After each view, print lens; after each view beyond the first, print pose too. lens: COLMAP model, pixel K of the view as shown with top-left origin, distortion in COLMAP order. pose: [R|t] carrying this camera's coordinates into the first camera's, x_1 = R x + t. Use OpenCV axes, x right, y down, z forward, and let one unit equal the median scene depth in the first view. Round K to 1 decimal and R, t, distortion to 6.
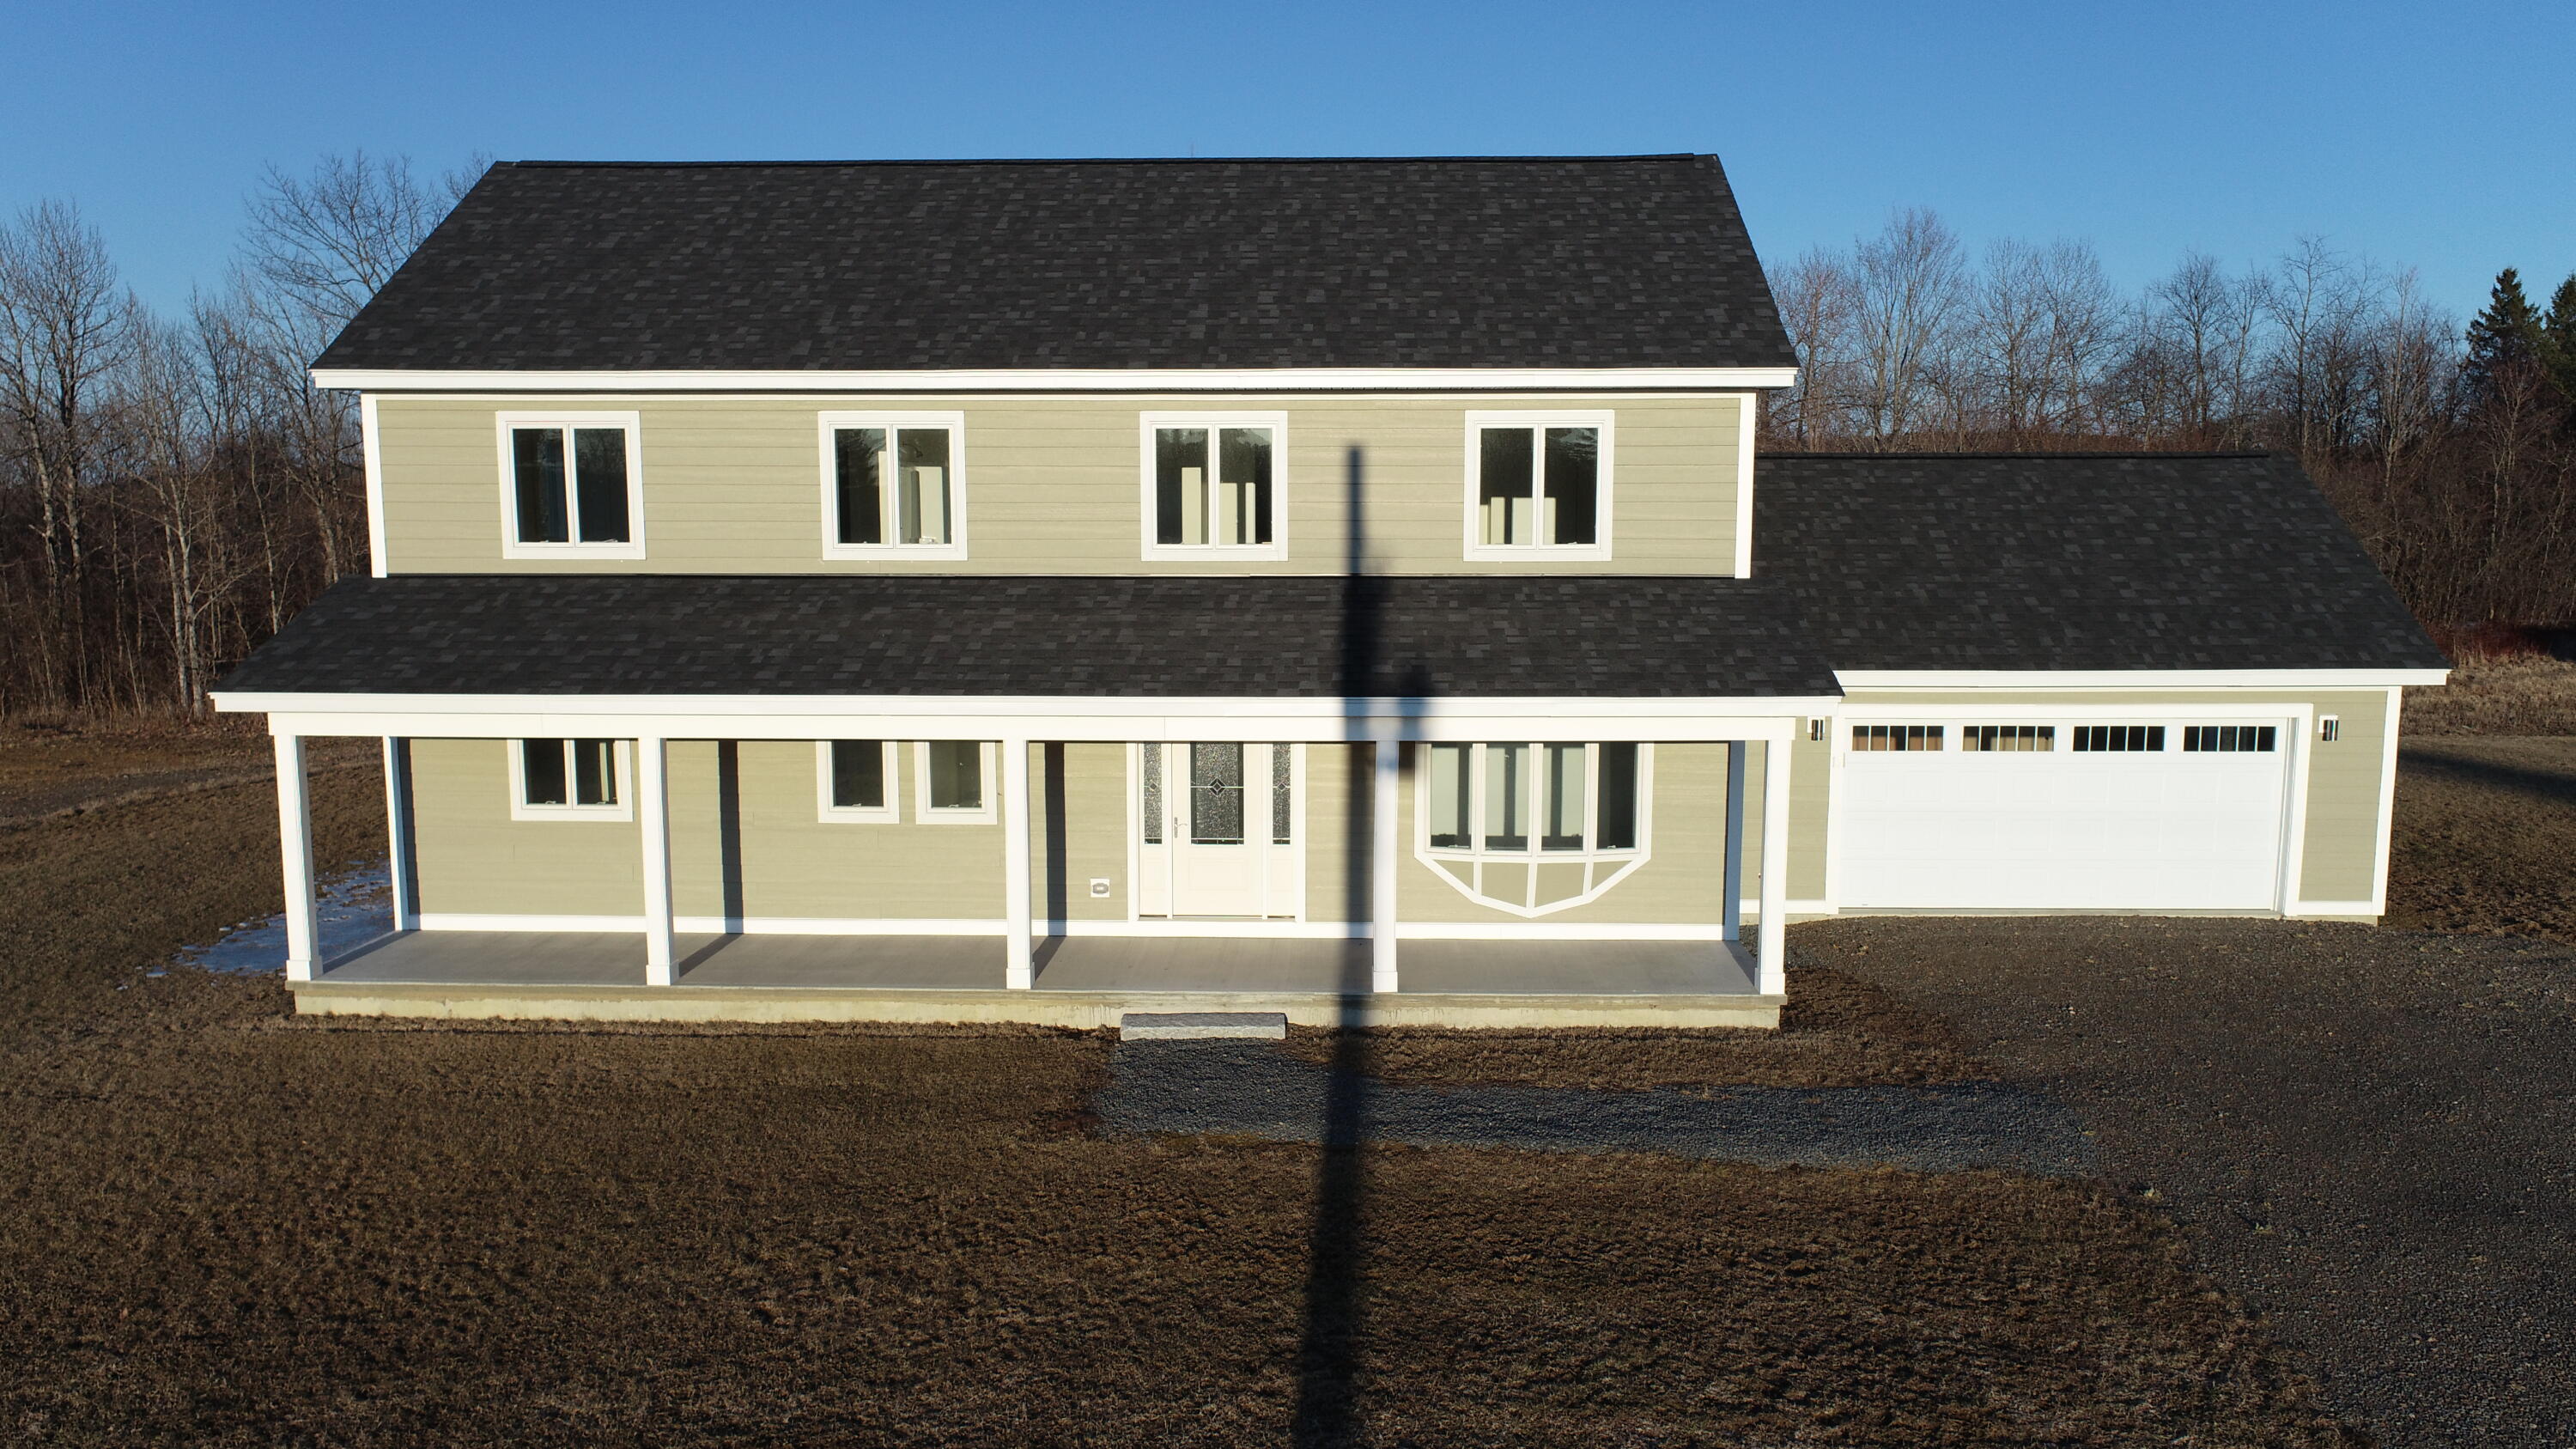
lens RADIAL K [[1731.9, 0, 1288.0], [0, 1731.9, 724.5], [0, 0, 1]] dist [-0.012008, -0.000466]
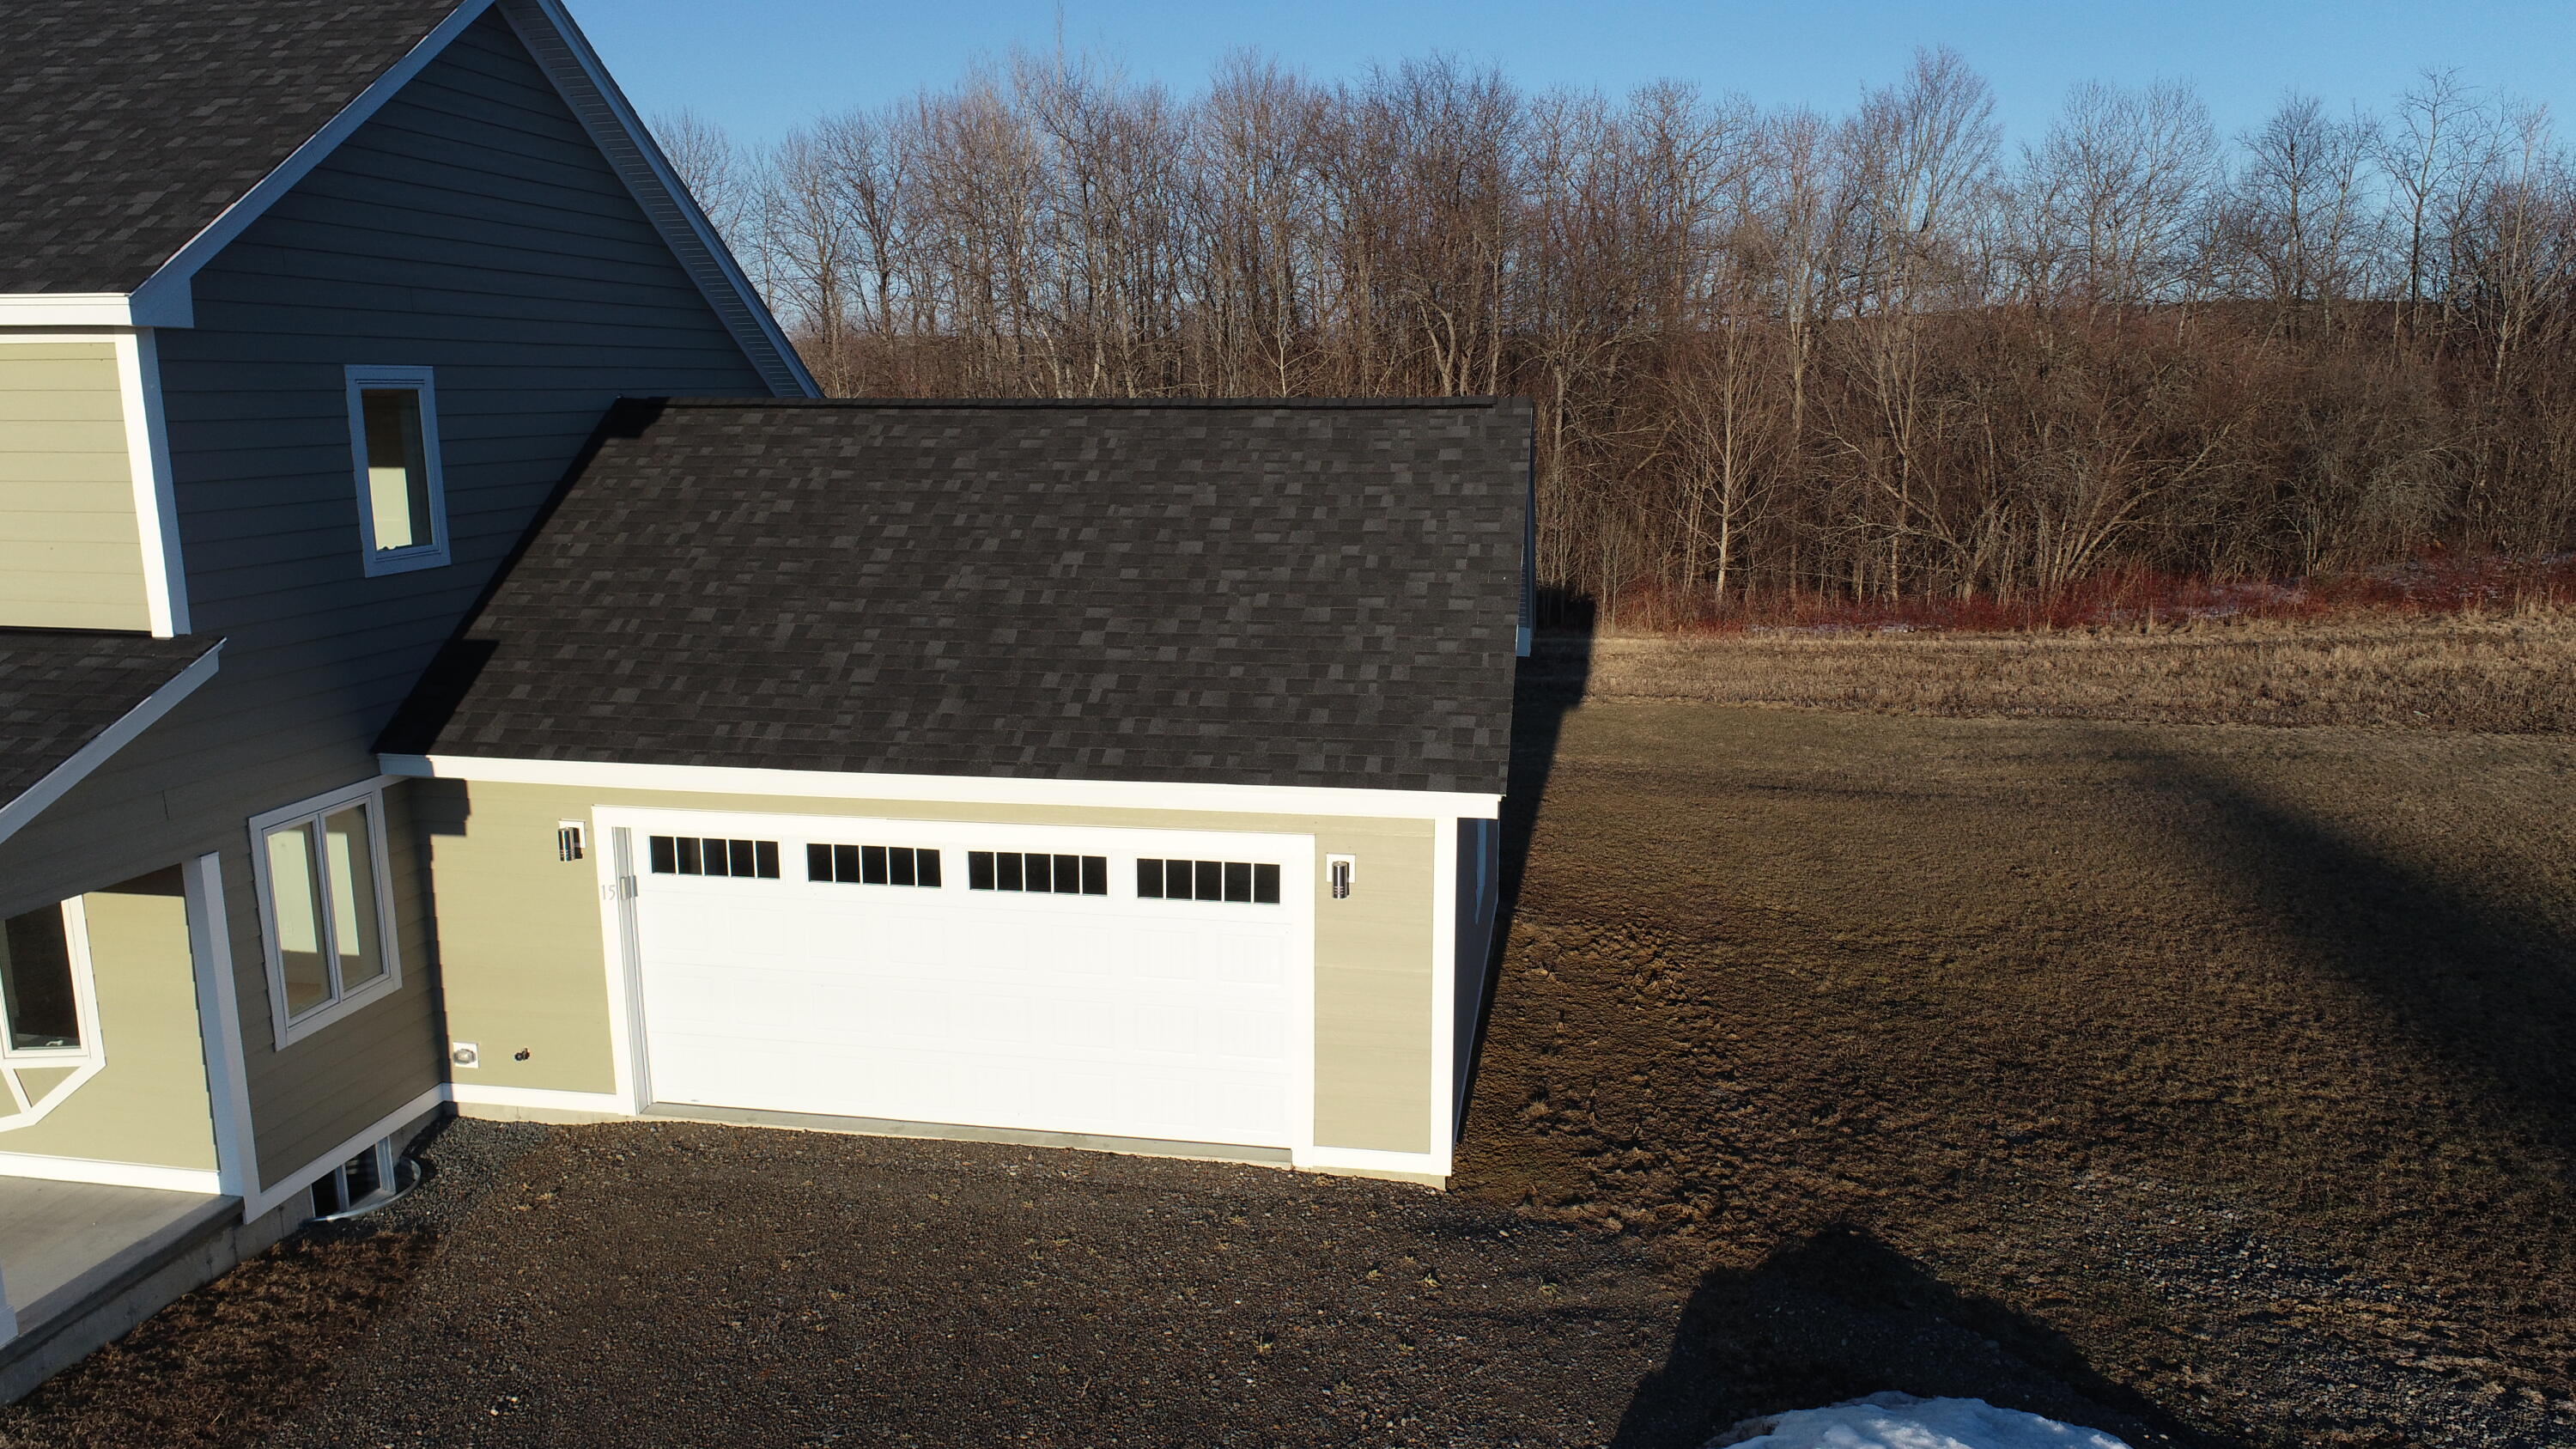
lens RADIAL K [[1743.0, 0, 1288.0], [0, 1743.0, 724.5], [0, 0, 1]] dist [-0.008799, 0.004091]
pose [[0.990460, 0.027047, -0.135117, 0.744521], [-0.017724, 0.997408, 0.069729, -0.104111], [0.136653, -0.066669, 0.988373, 0.442017]]
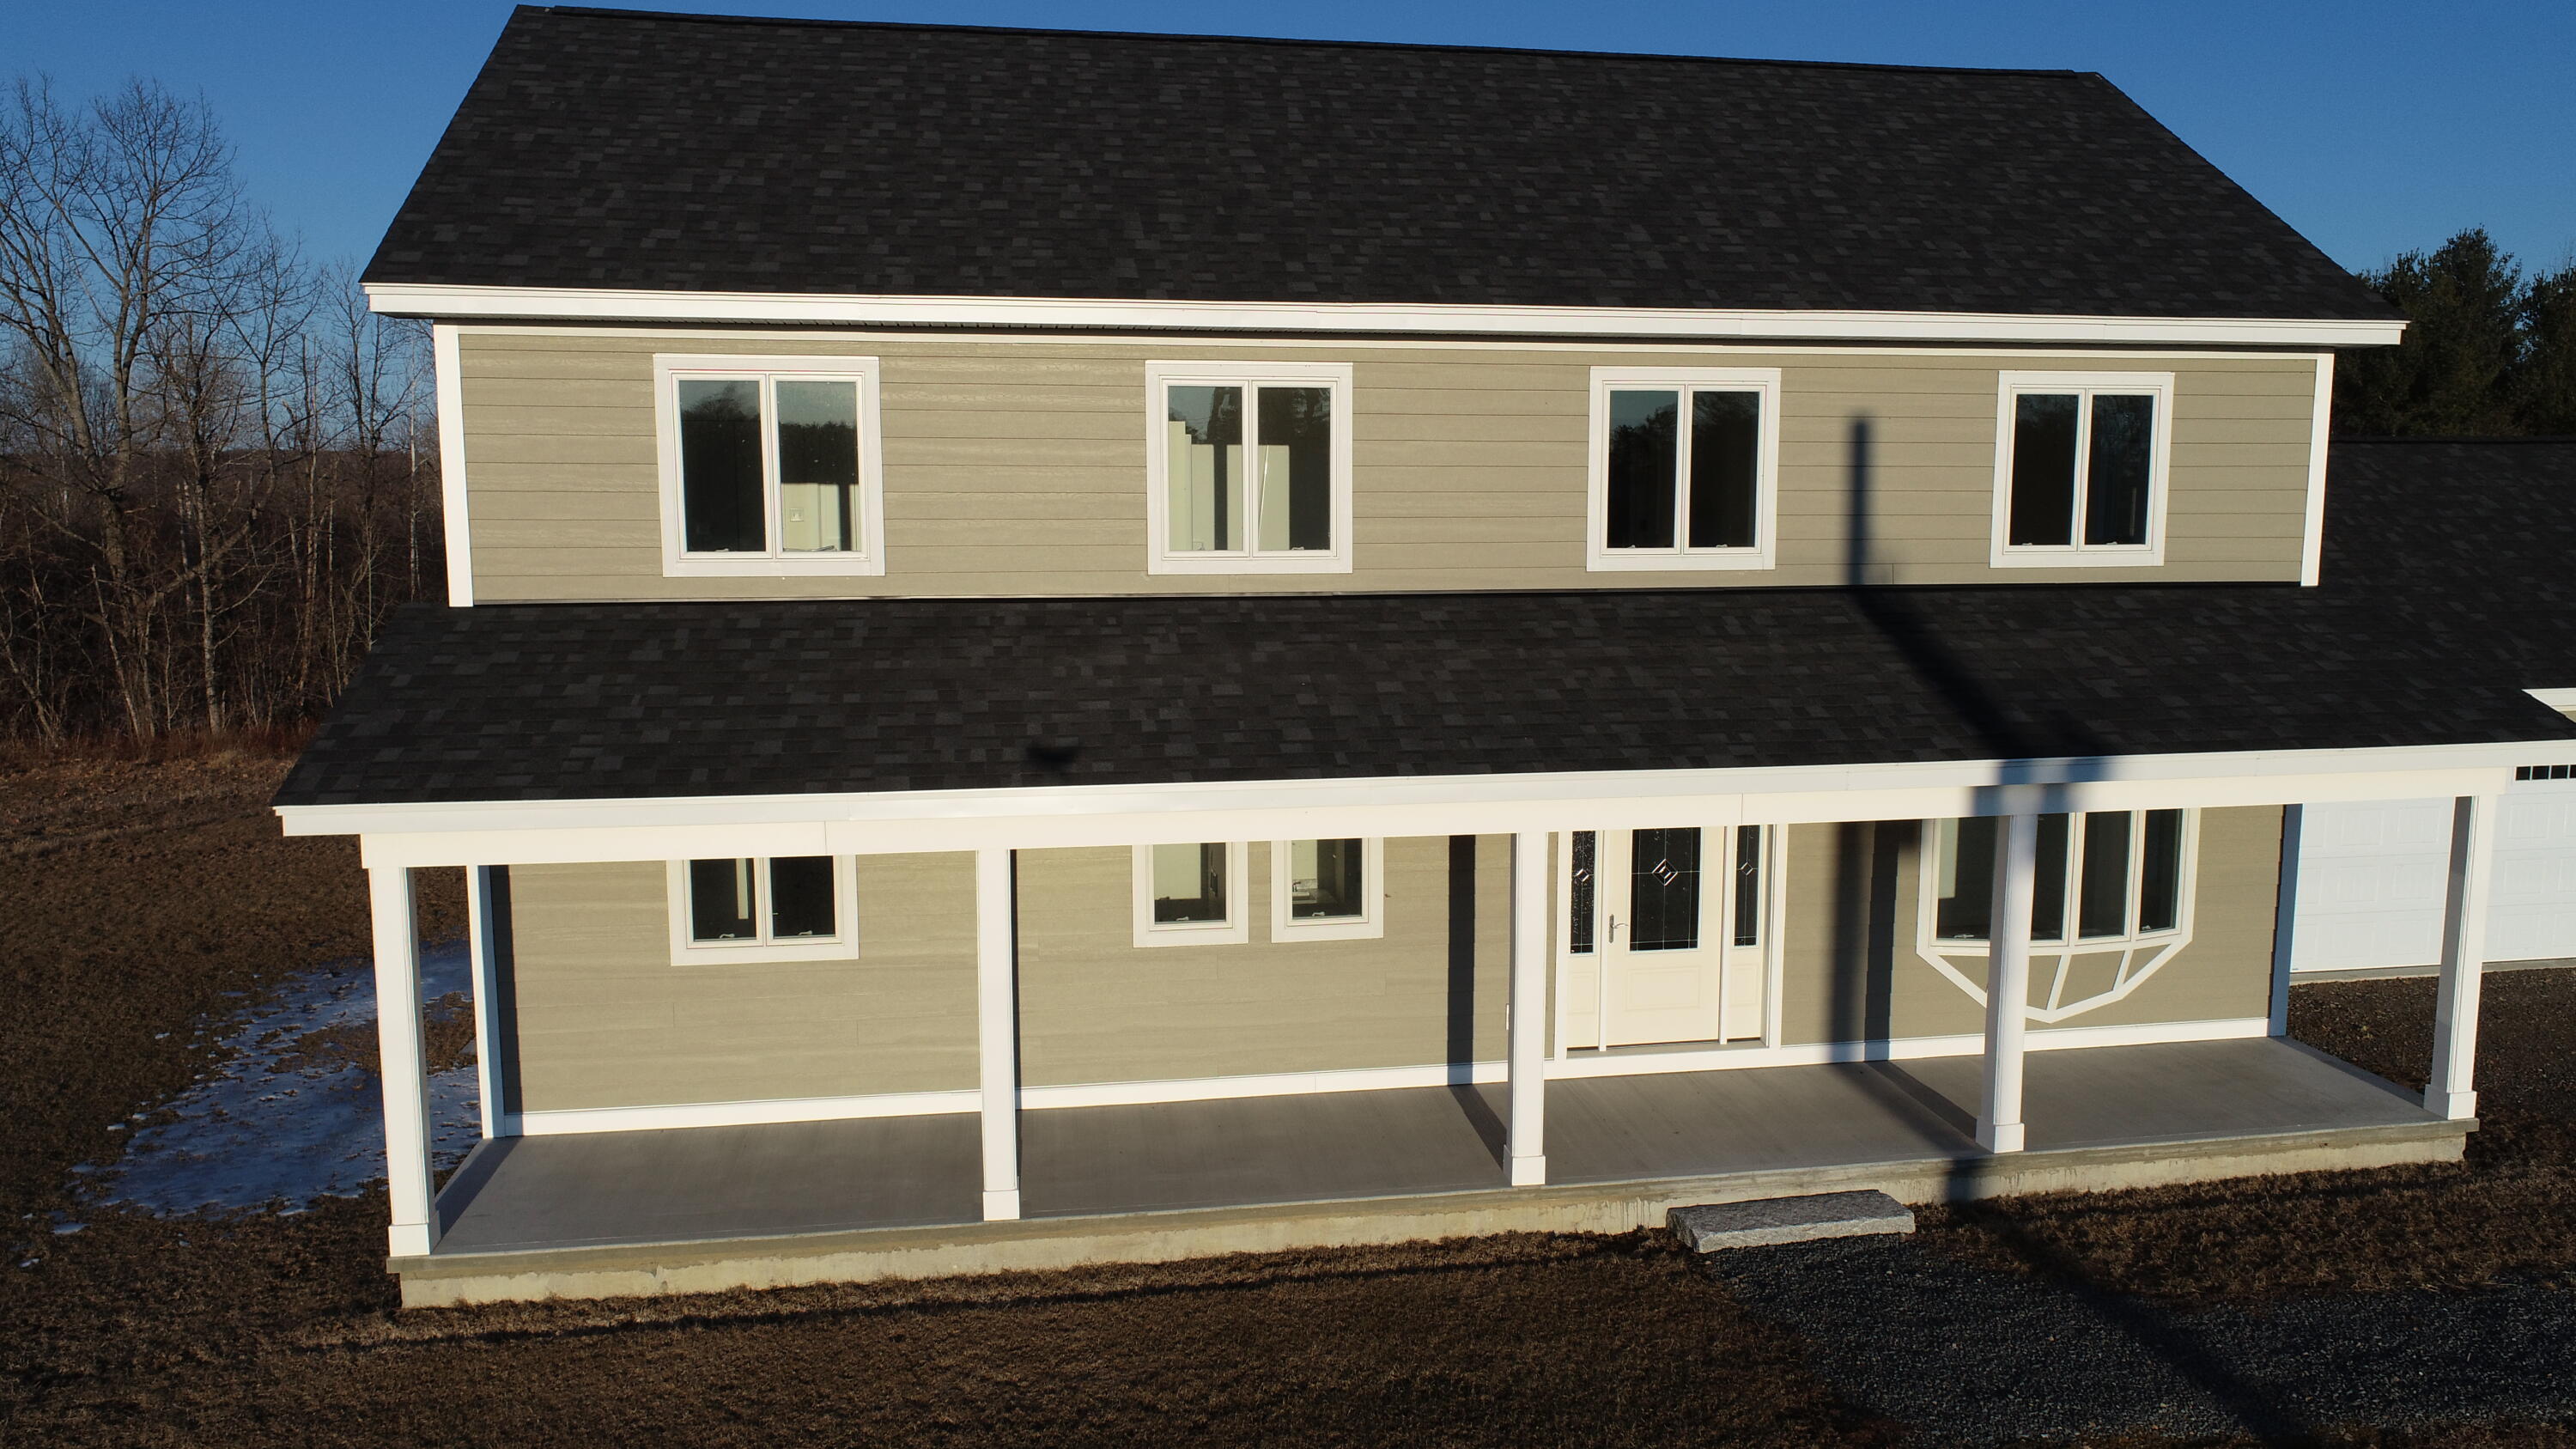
lens RADIAL K [[1731.9, 0, 1288.0], [0, 1731.9, 724.5], [0, 0, 1]] dist [-0.012008, -0.000466]
pose [[0.981818, -0.026190, 0.188011, -0.351814], [0.025657, 0.999657, 0.005267, -0.037128], [-0.188084, -0.000347, 0.982153, 0.307345]]
